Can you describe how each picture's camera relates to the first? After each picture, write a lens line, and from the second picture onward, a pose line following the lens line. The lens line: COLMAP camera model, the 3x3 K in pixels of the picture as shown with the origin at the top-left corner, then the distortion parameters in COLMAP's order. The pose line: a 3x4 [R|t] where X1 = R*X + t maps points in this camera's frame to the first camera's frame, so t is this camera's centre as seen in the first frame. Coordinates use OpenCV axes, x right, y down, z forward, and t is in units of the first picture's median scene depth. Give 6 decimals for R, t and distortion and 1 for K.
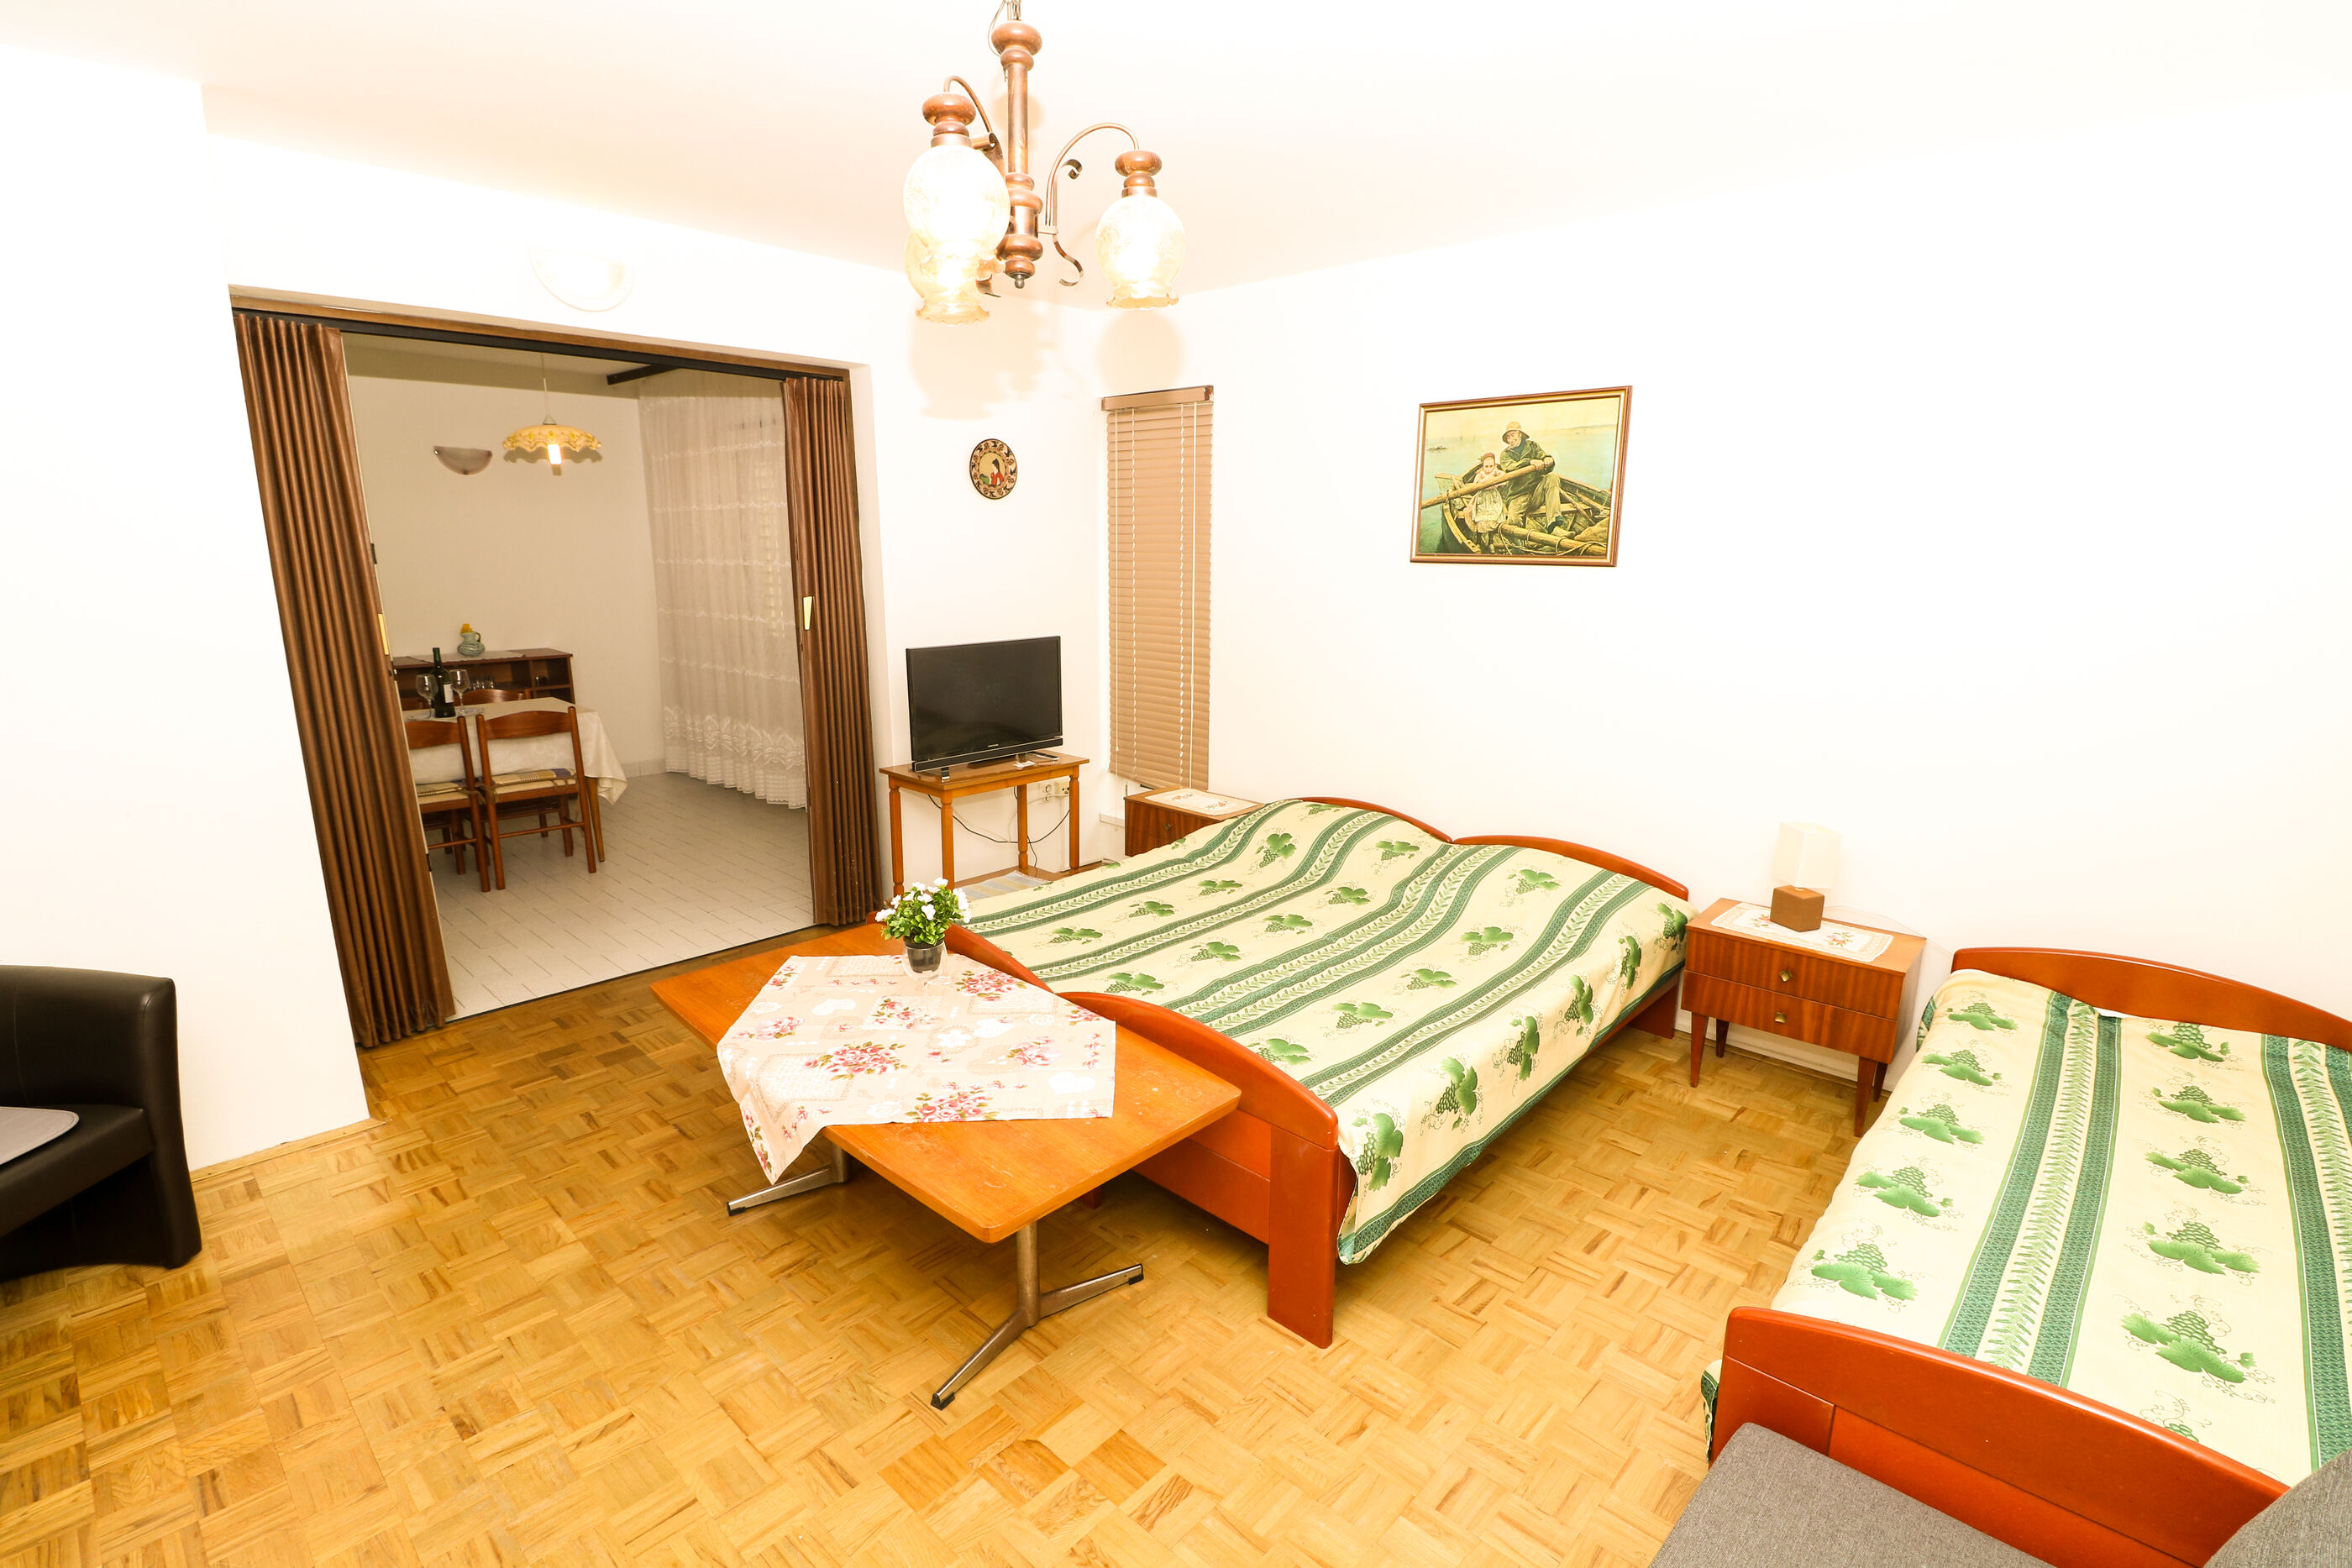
lens RADIAL K [[1083.3, 0, 1173.6], [0, 1083.3, 777.0], [0, 0, 1]] dist [-0.000218, -0.013042]
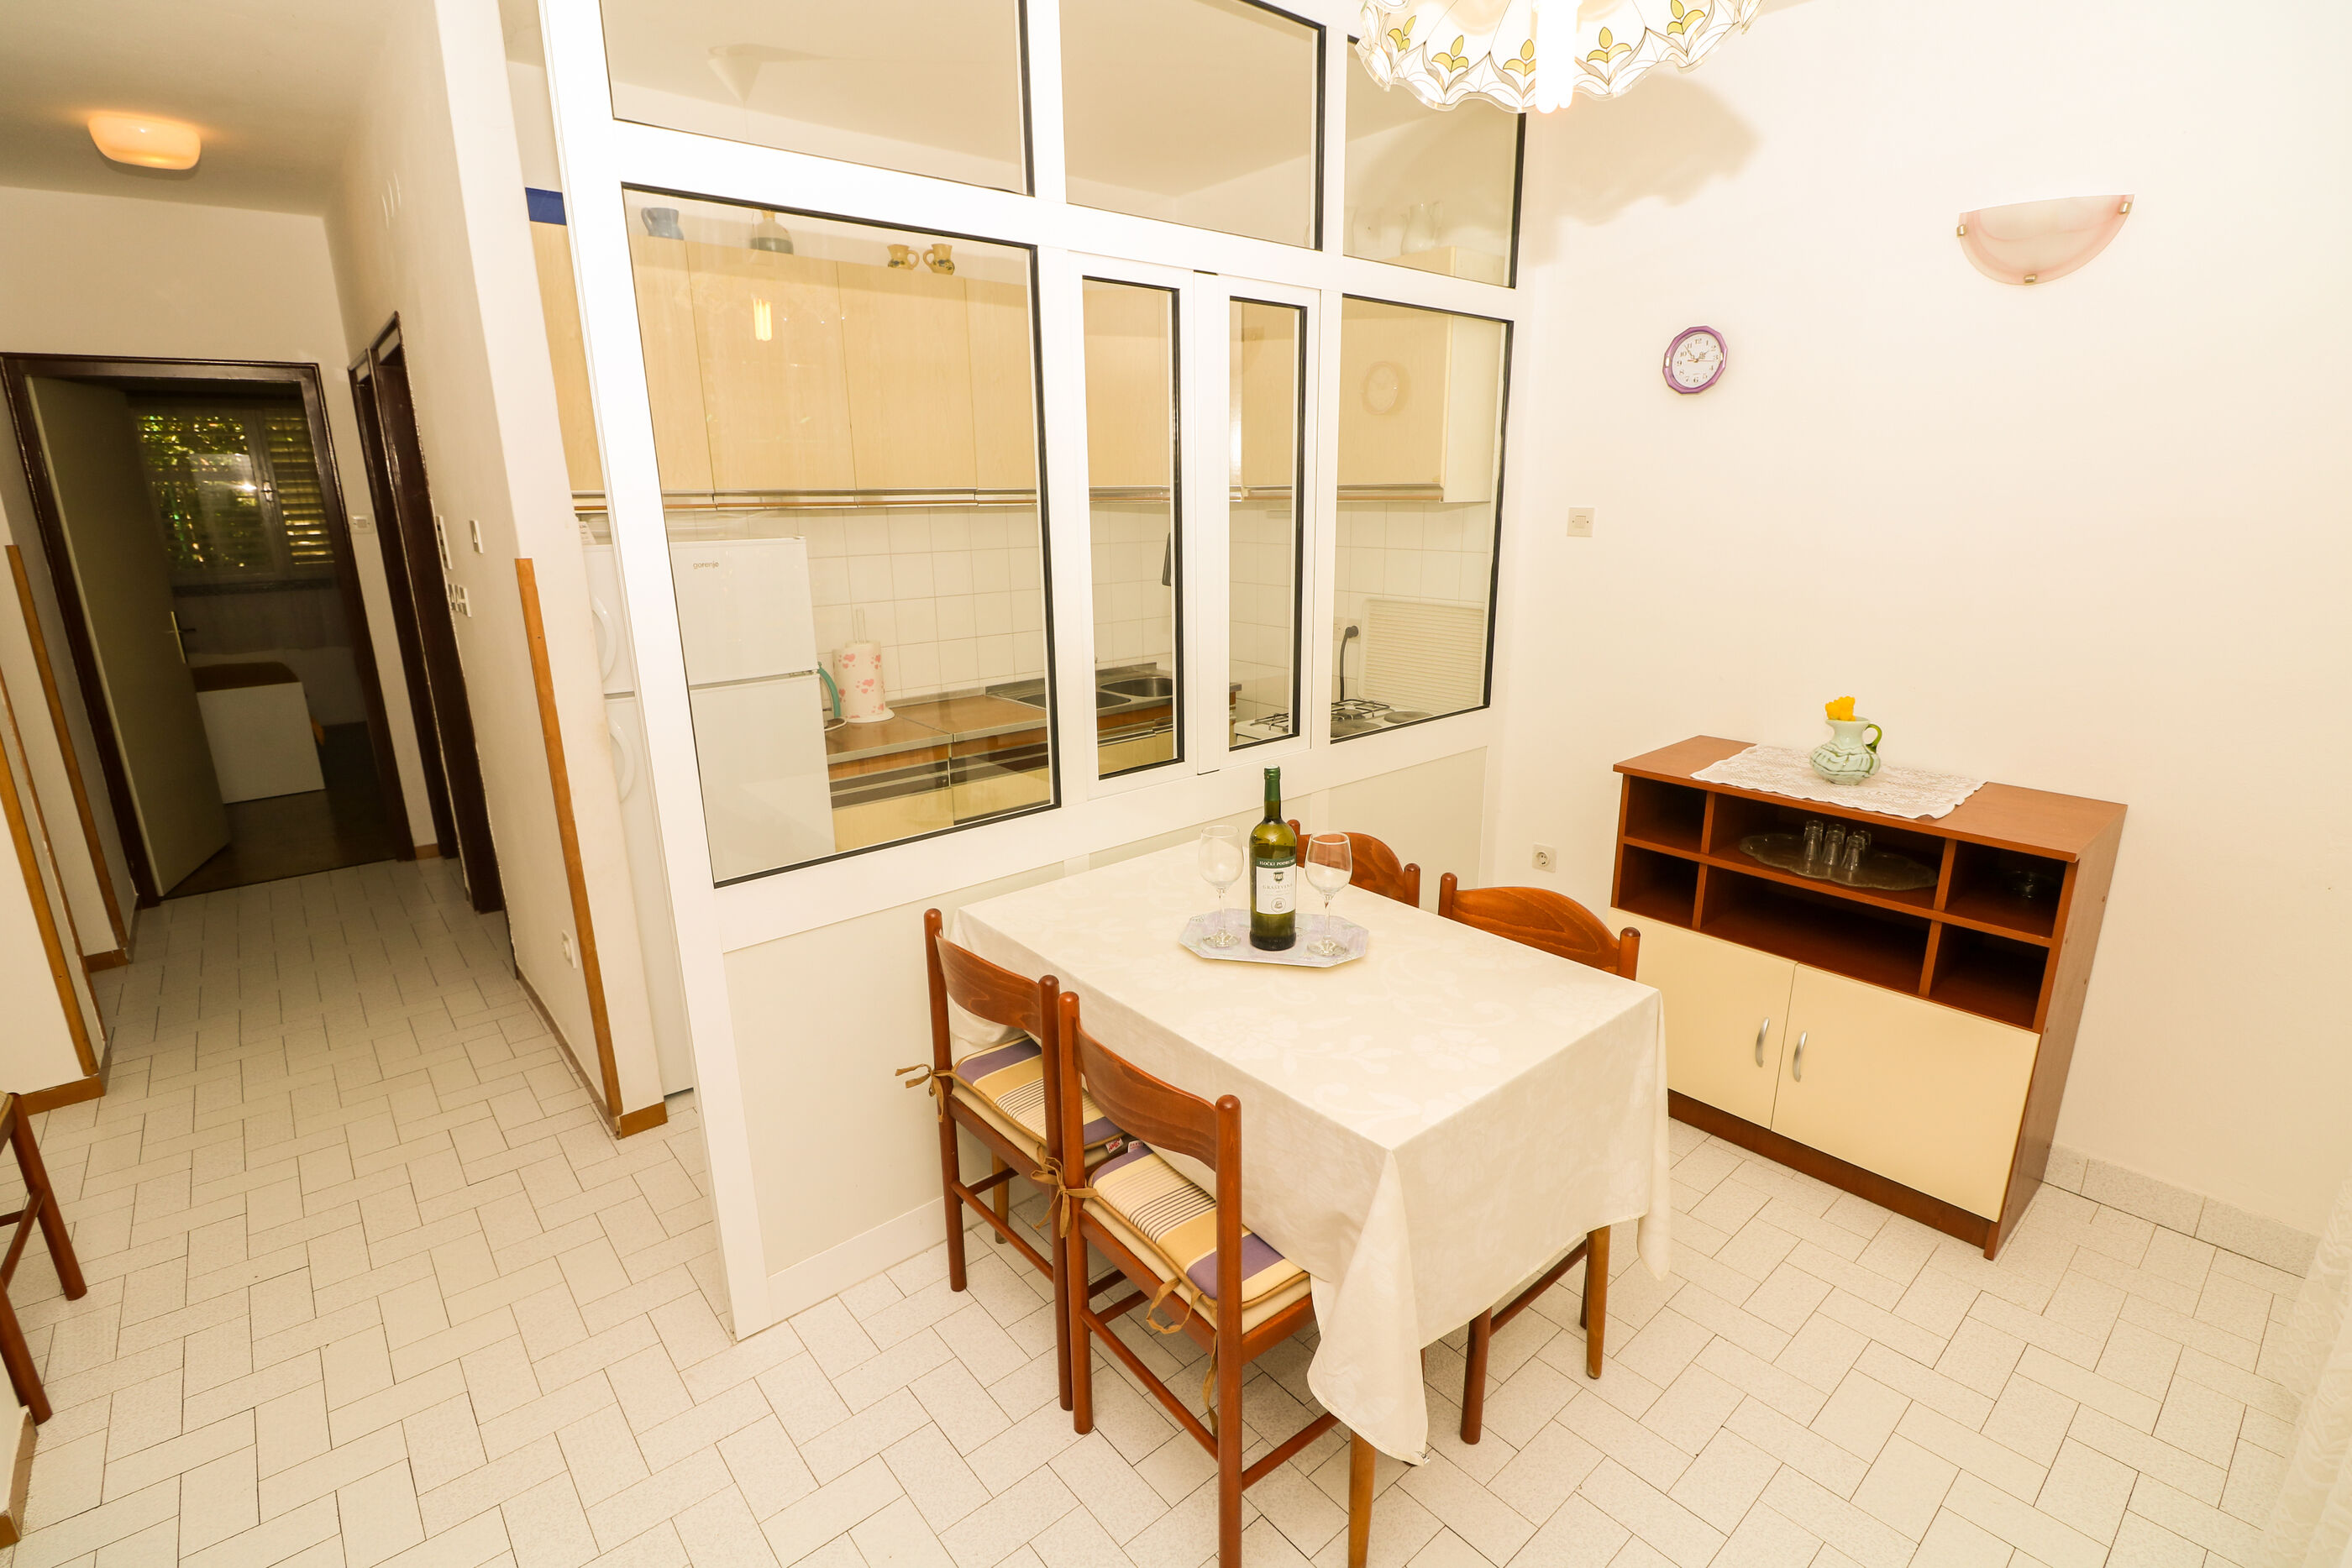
lens RADIAL K [[1083.3, 0, 1173.6], [0, 1083.3, 777.0], [0, 0, 1]] dist [-0.000218, -0.013042]
pose [[-0.104930, 0.251847, -0.962062, -0.493696], [-0.201989, 0.941840, 0.268584, -0.329007], [0.973750, 0.222509, -0.047957, 1.543032]]
